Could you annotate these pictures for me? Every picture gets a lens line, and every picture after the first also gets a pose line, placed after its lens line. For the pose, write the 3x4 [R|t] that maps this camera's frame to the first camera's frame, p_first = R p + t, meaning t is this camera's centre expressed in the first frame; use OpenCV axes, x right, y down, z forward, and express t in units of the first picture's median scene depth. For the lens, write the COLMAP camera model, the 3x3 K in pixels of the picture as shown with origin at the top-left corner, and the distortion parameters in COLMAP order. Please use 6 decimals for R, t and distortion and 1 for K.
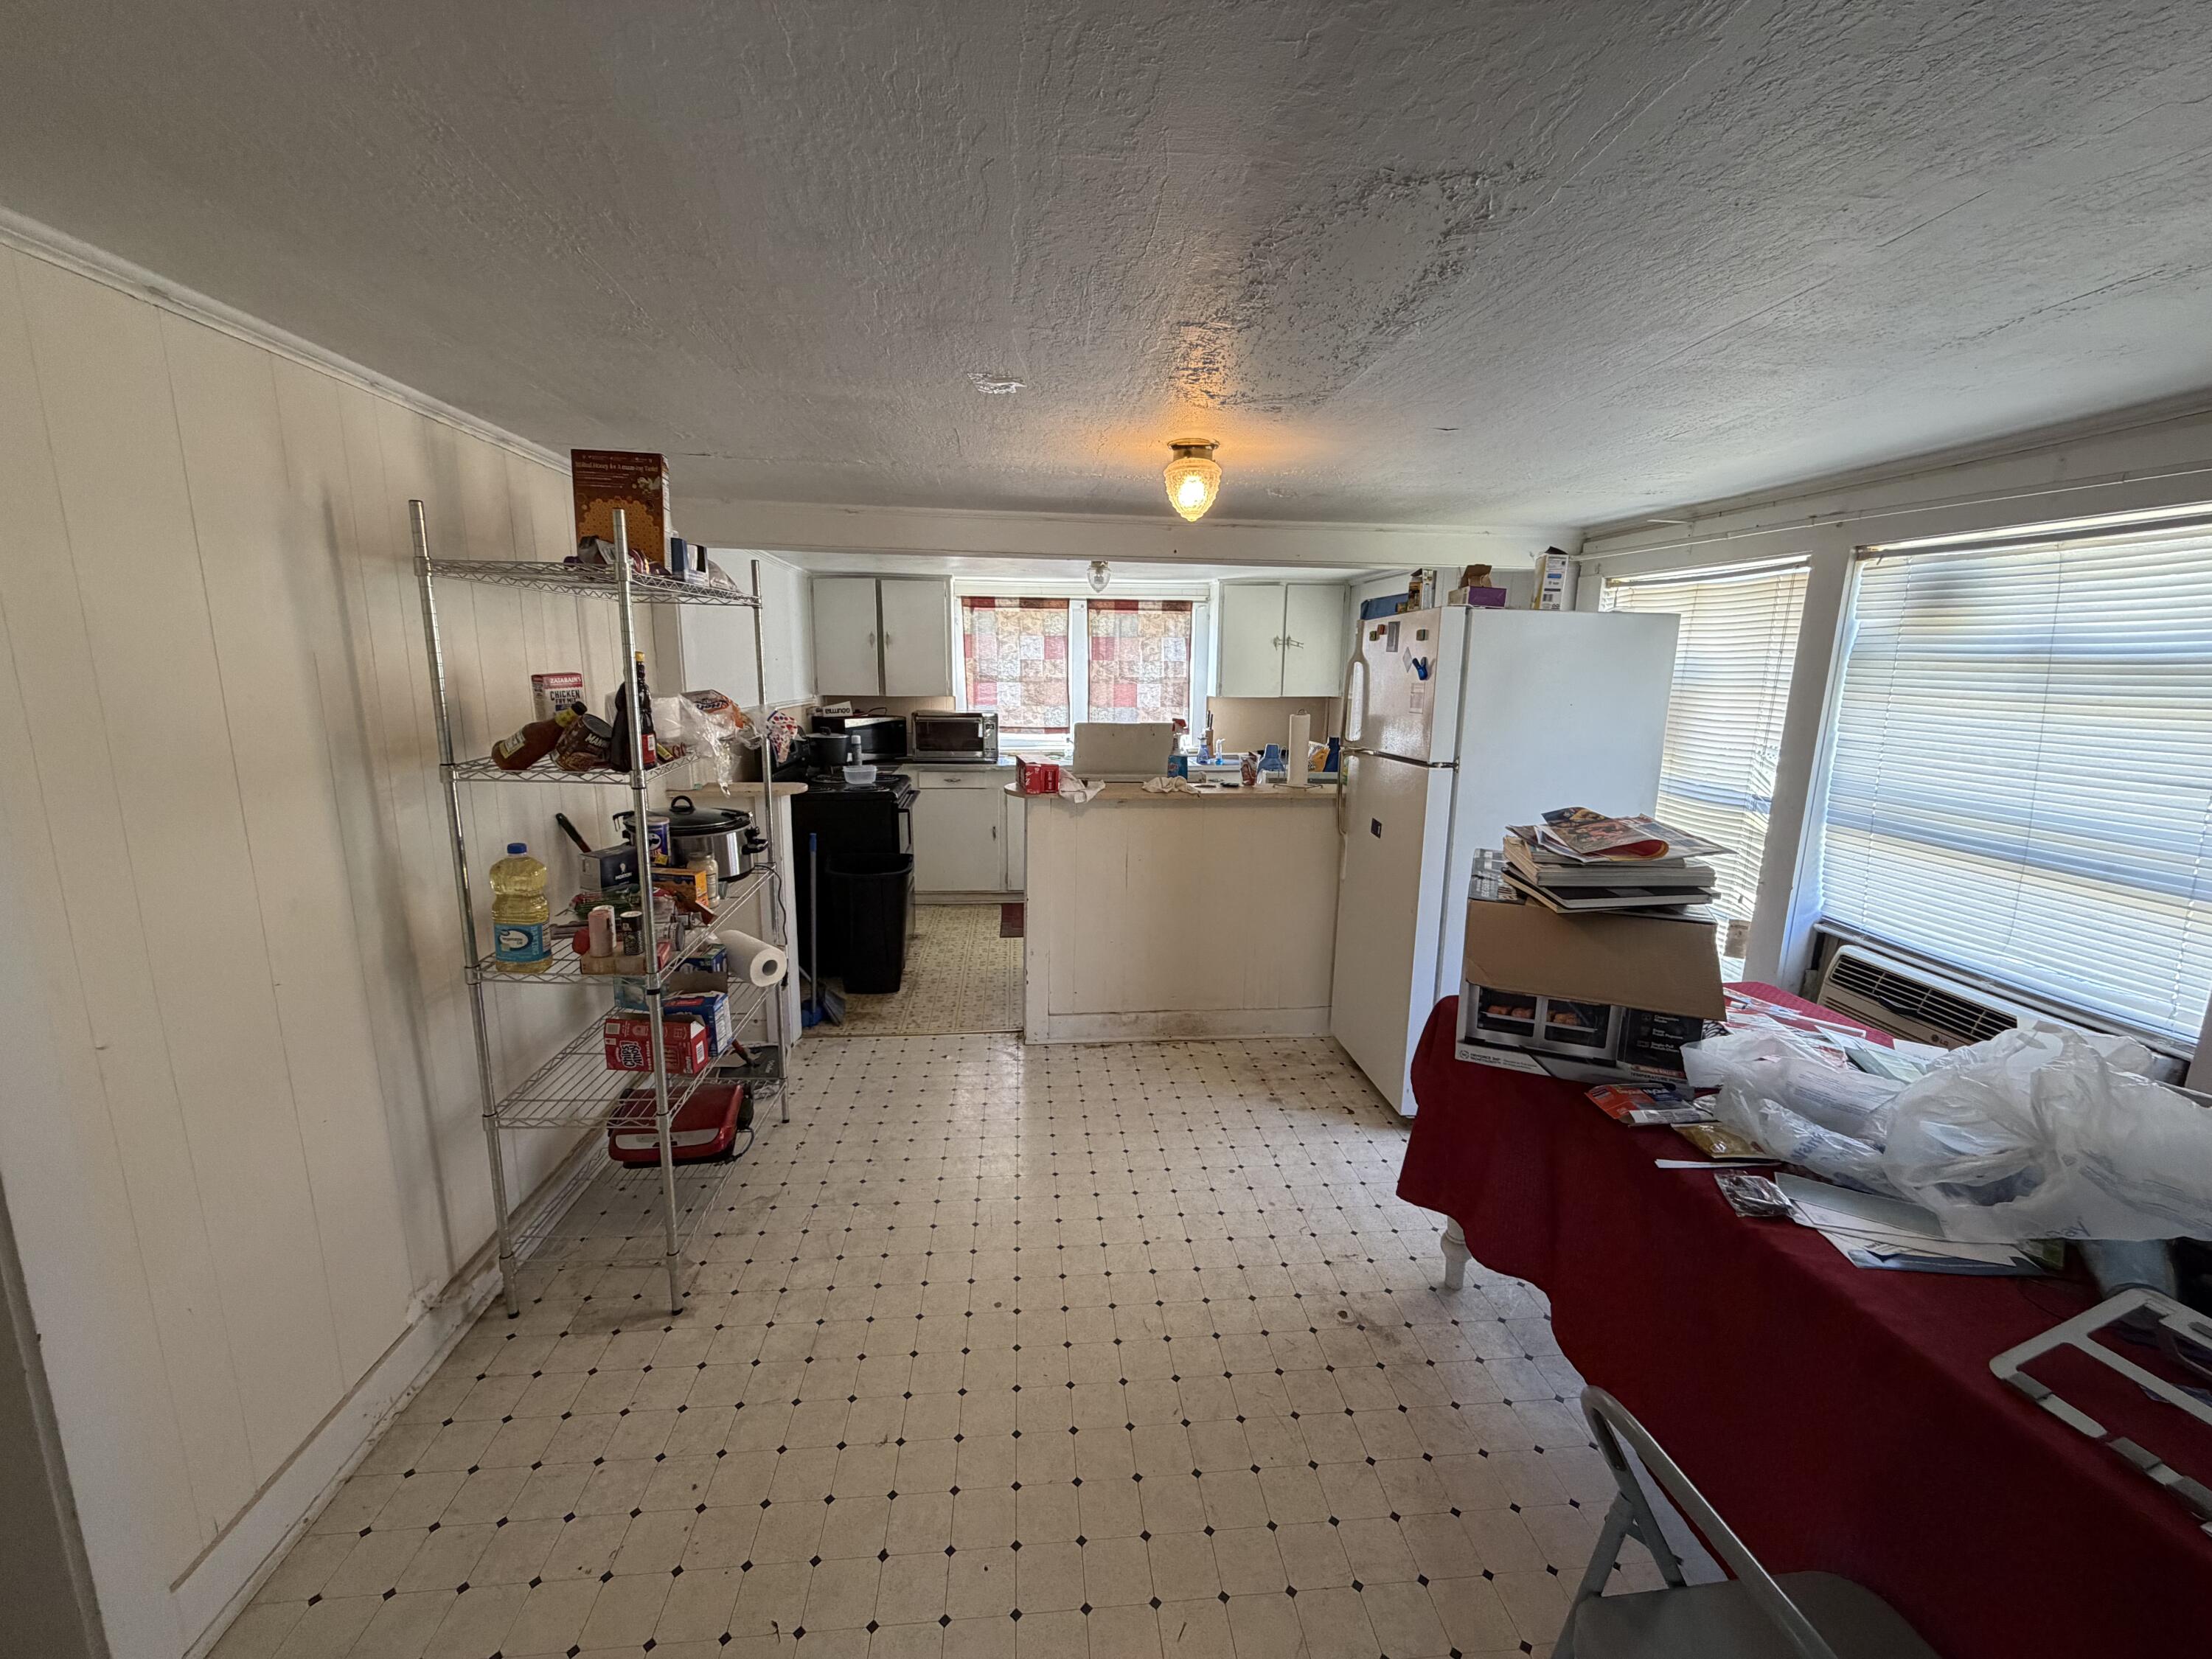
lens RADIAL K [[883.6, 0, 1089.2], [0, 883.6, 825.8], [0, 0, 1]] dist [0.000972, 0.000047]
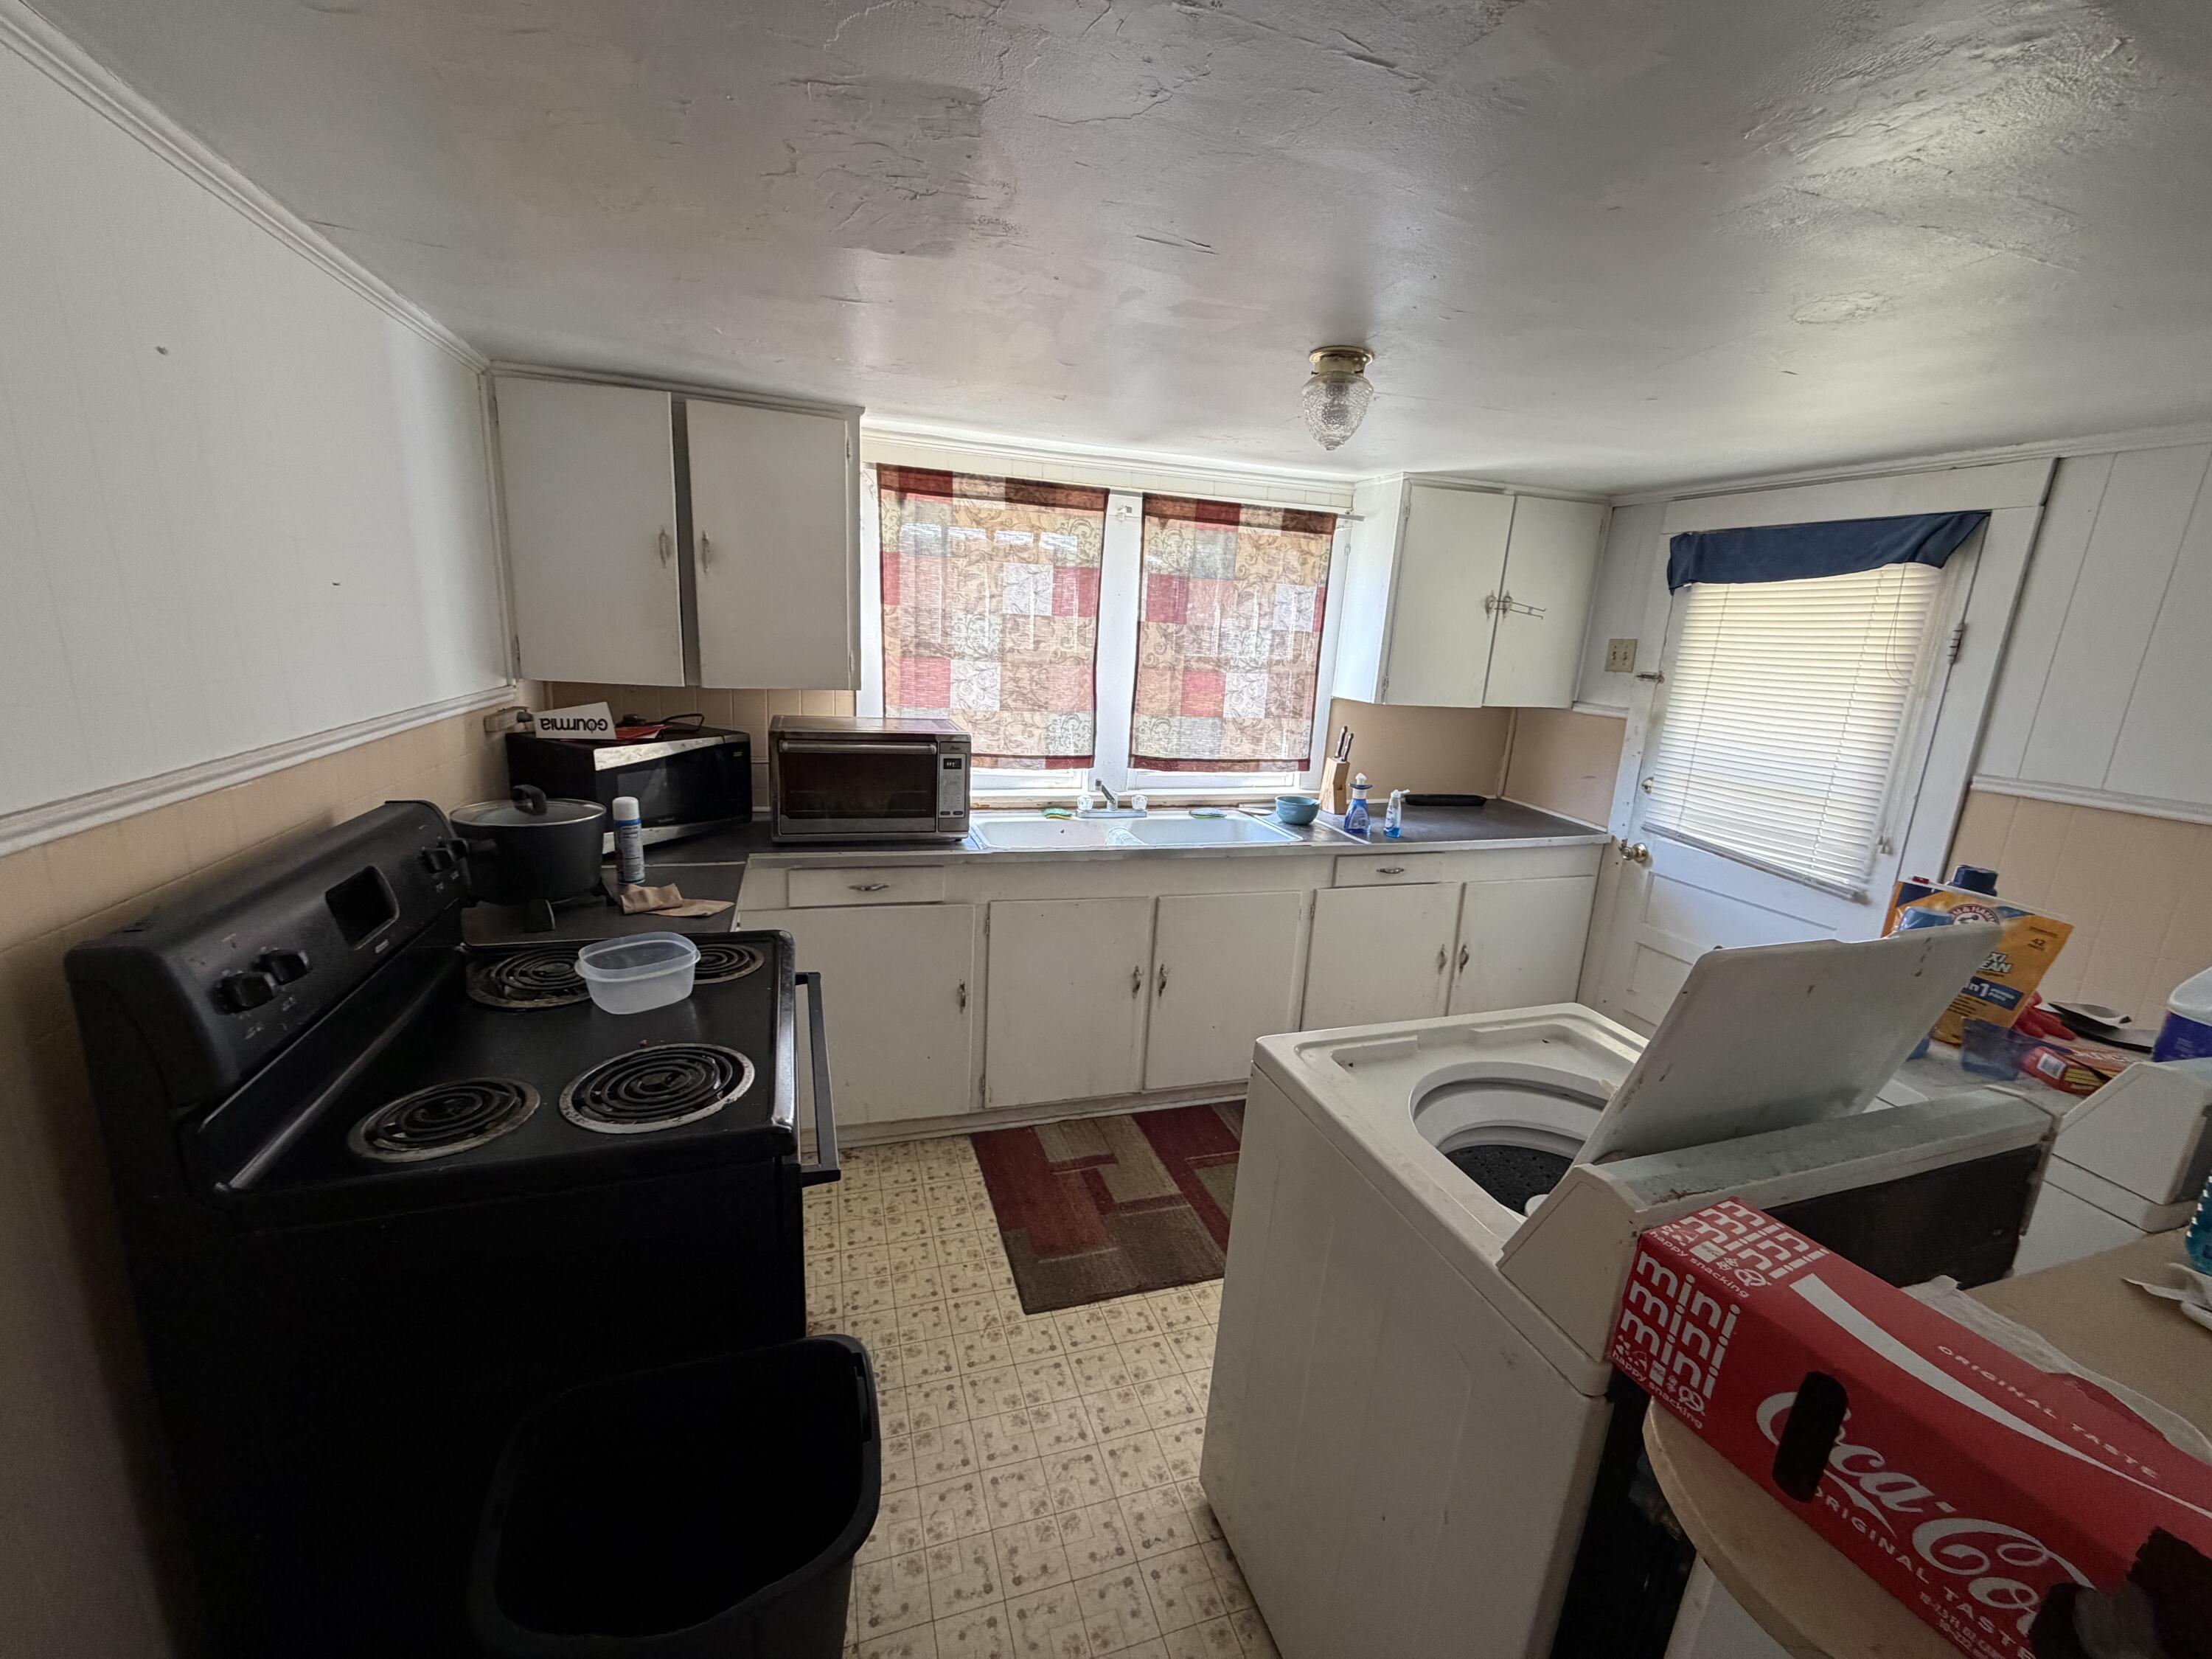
lens RADIAL K [[883.6, 0, 1089.2], [0, 883.6, 825.8], [0, 0, 1]] dist [0.000972, 0.000047]
pose [[0.976702, -0.004328, 0.214555, -0.136269], [-0.006045, 0.998845, 0.047665, -0.099020], [-0.214514, -0.047851, 0.975548, 0.530114]]
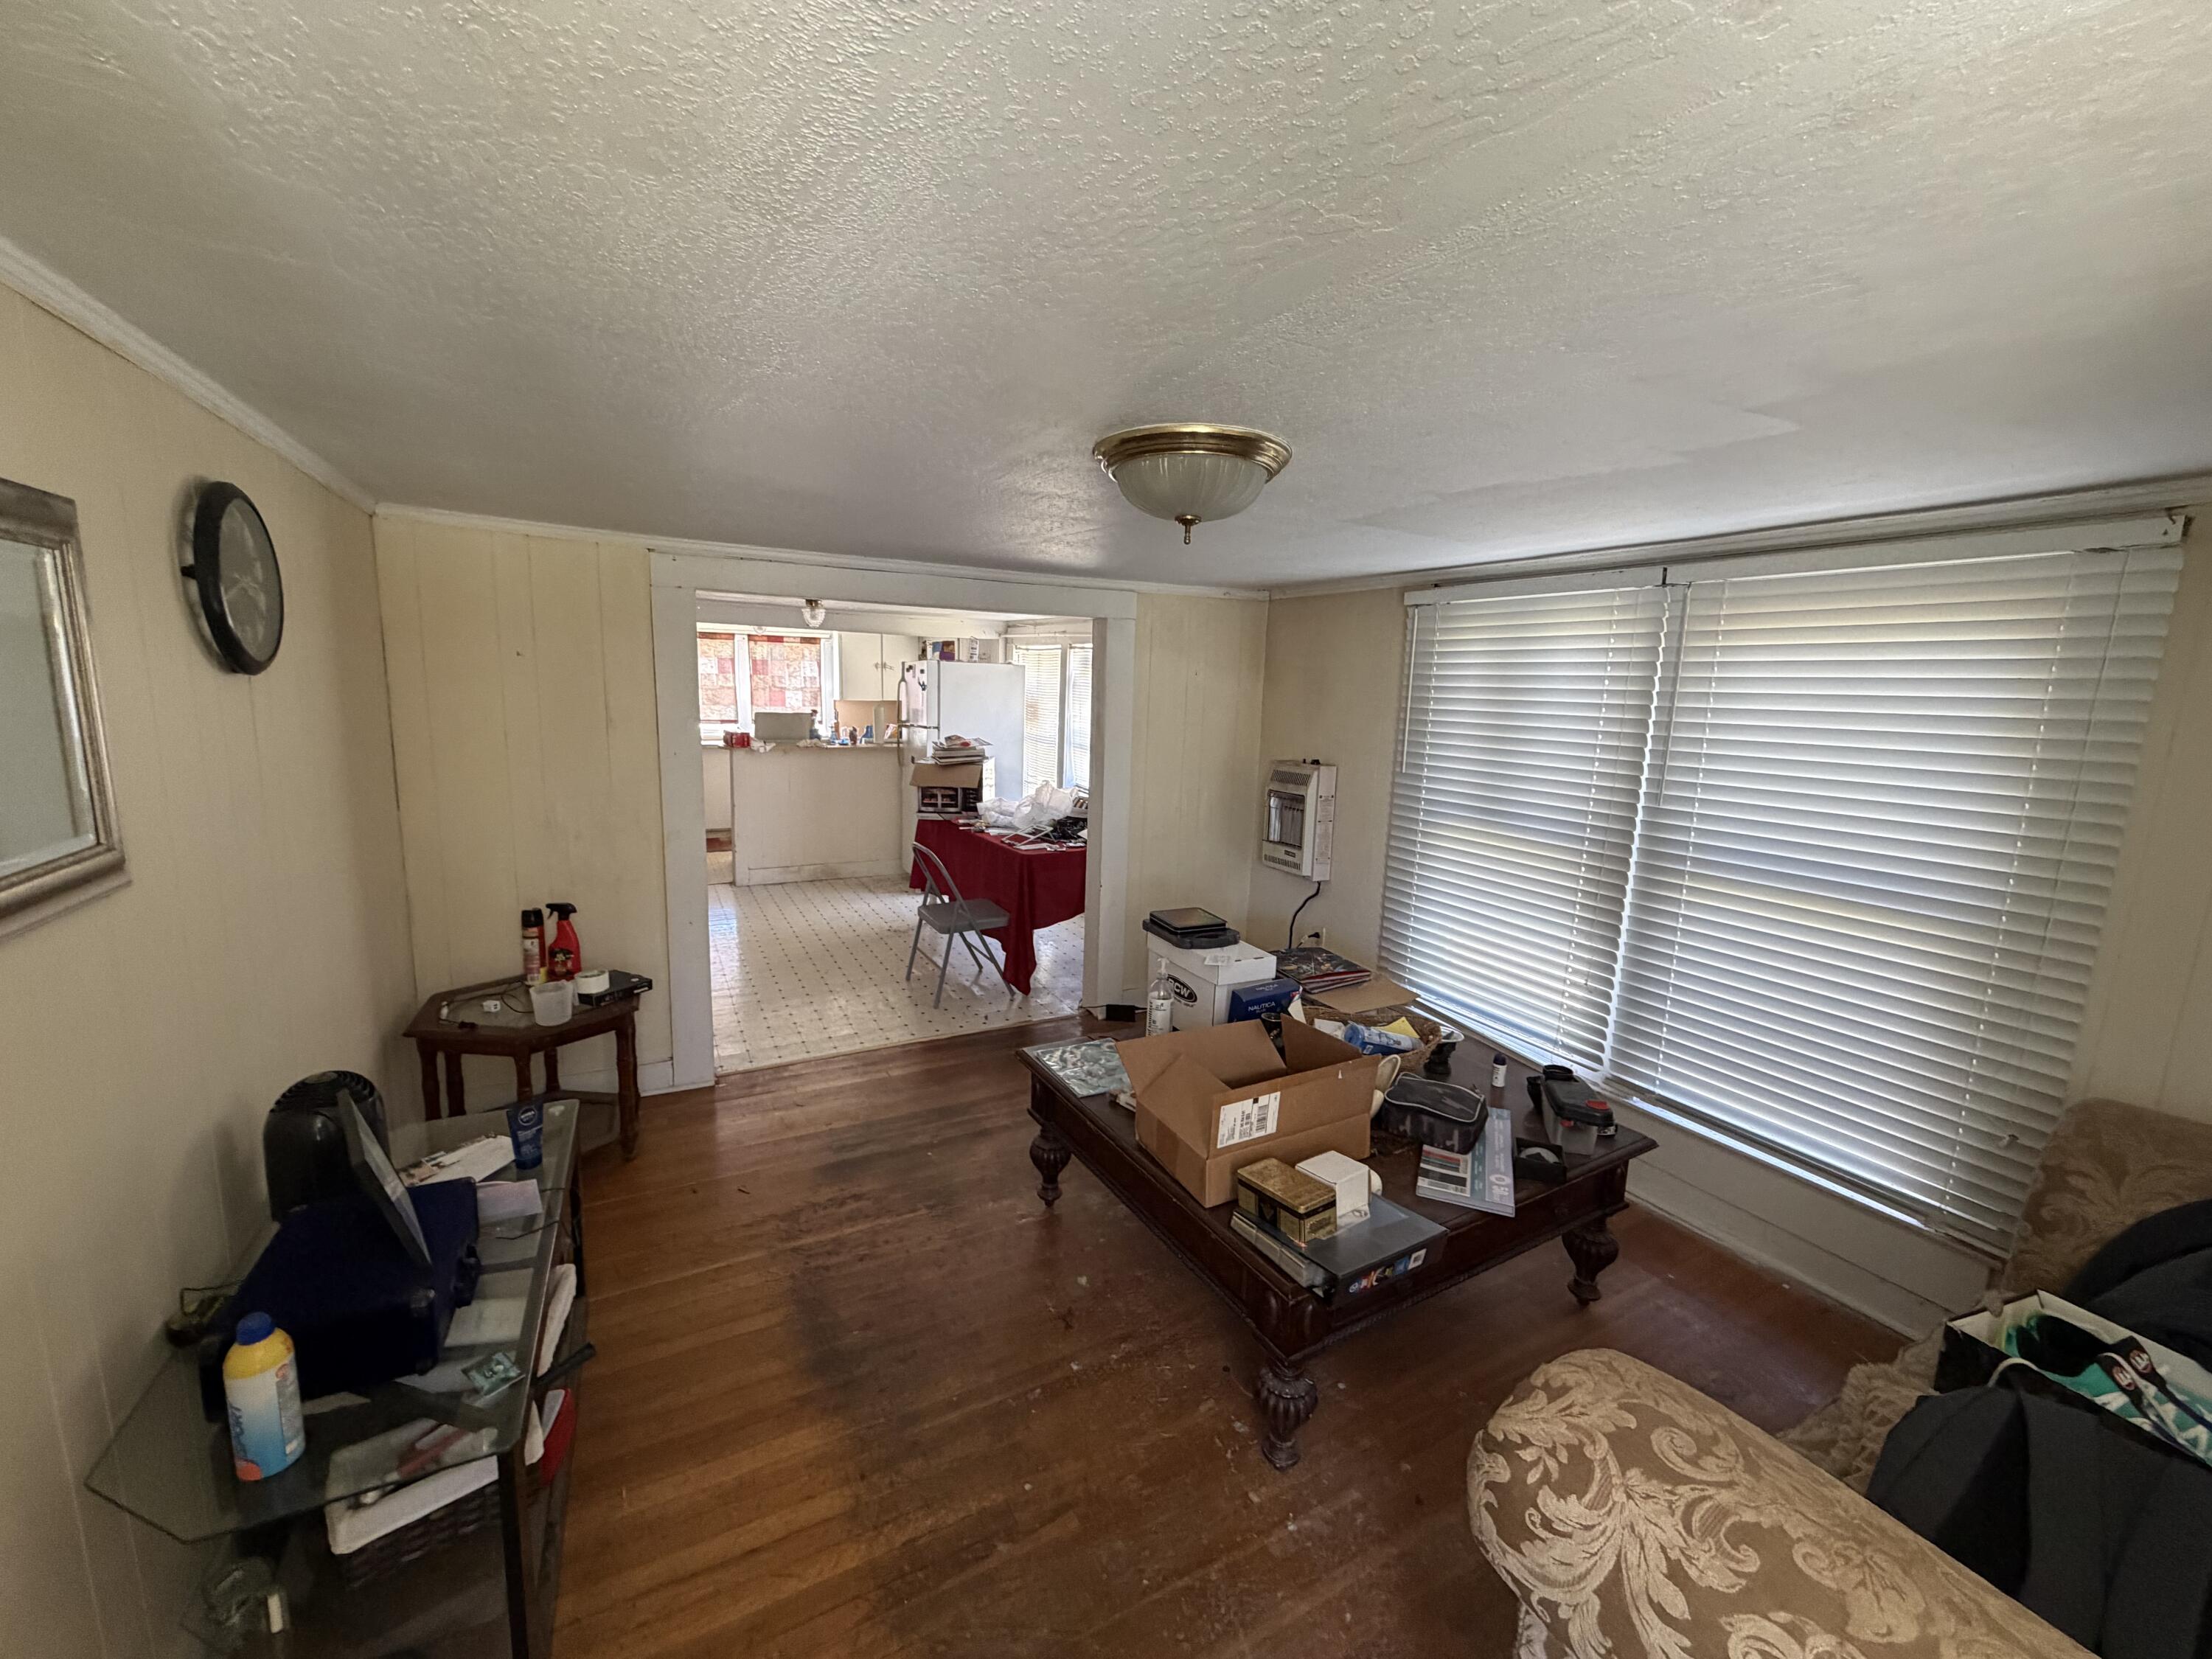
lens RADIAL K [[883.6, 0, 1089.2], [0, 883.6, 825.8], [0, 0, 1]] dist [0.000972, 0.000047]
pose [[0.922663, -0.047459, 0.382677, -0.056559], [0.050799, 0.998708, 0.001379, 0.094887], [-0.382248, 0.018167, 0.923881, -0.598899]]
